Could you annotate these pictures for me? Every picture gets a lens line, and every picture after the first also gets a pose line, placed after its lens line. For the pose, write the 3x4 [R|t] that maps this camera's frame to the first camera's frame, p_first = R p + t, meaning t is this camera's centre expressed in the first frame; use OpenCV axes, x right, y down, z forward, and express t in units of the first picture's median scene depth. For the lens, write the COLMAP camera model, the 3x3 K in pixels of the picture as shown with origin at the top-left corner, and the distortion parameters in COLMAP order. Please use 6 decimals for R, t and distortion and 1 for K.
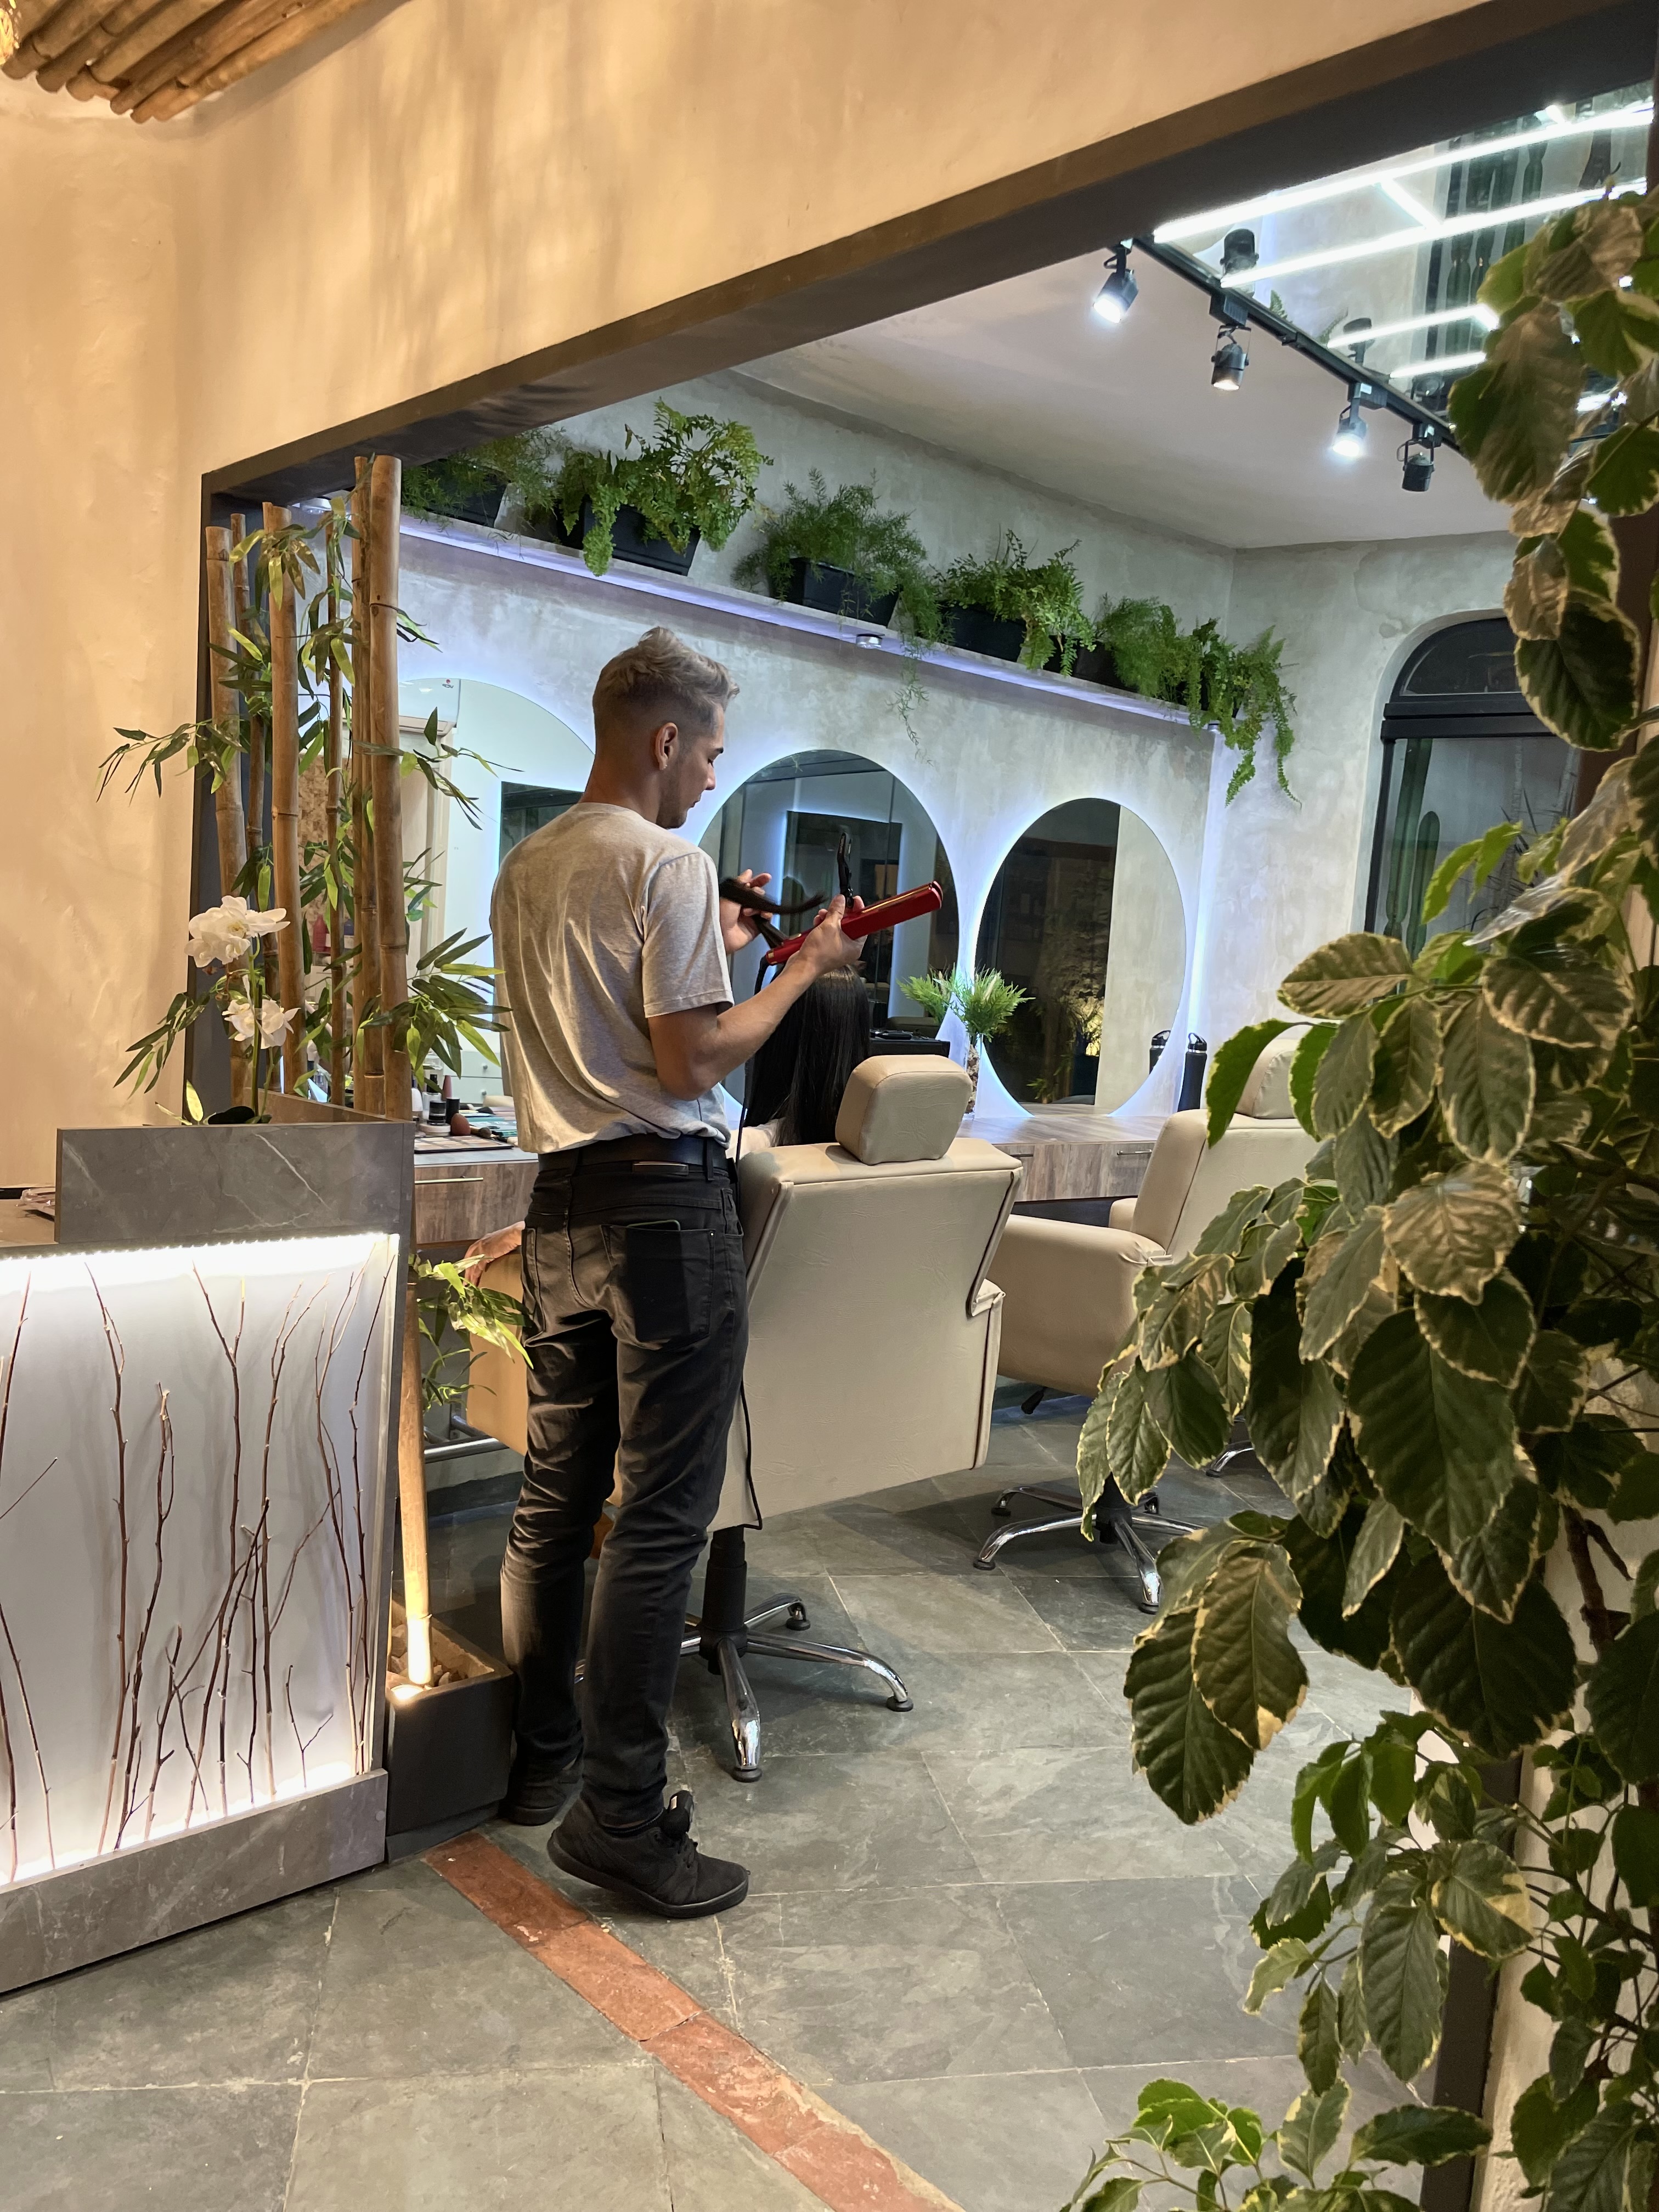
lens RADIAL K [[1657.6, 0, 829.5], [0, 1657.6, 1106.0], [0, 0, 1]] dist [0.086891, -0.107369]
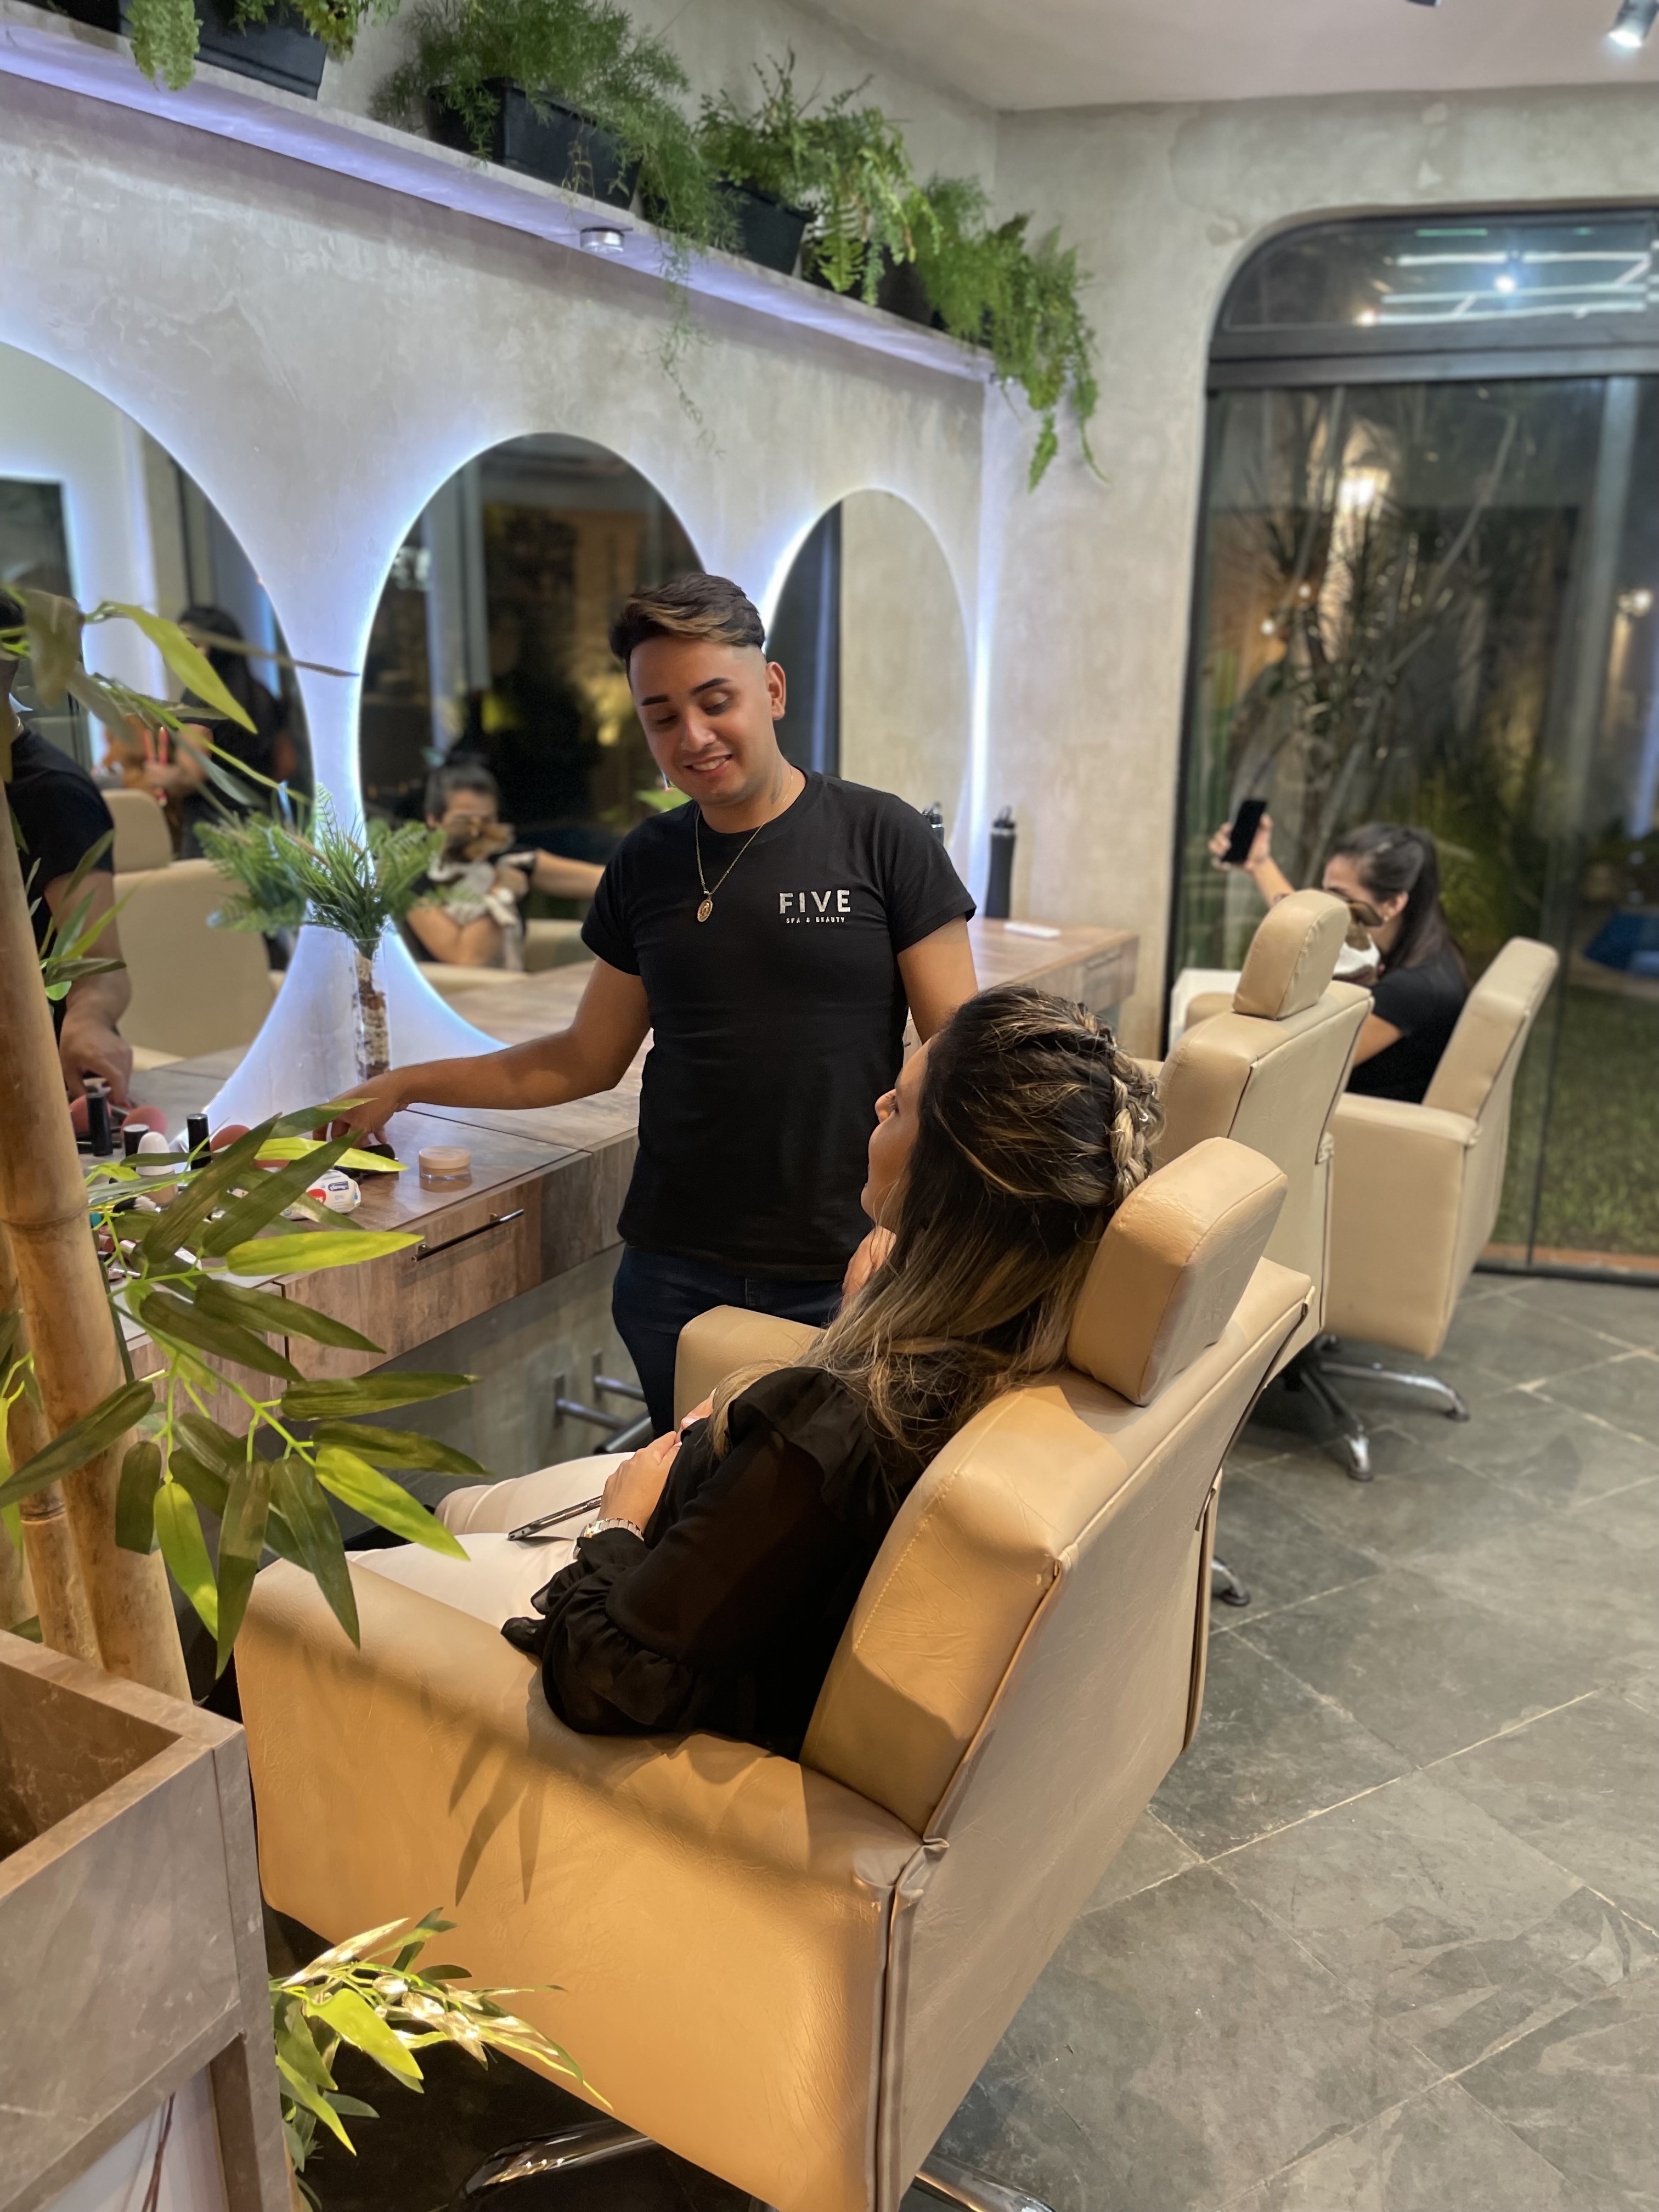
lens RADIAL K [[1657.6, 0, 829.5], [0, 1657.6, 1106.0], [0, 0, 1]] dist [0.086891, -0.107369]
pose [[0.948018, -0.140862, 0.285342, -0.109636], [0.082361, 0.974749, 0.207560, -0.090267], [-0.307374, -0.173269, 0.935681, 0.339099]]
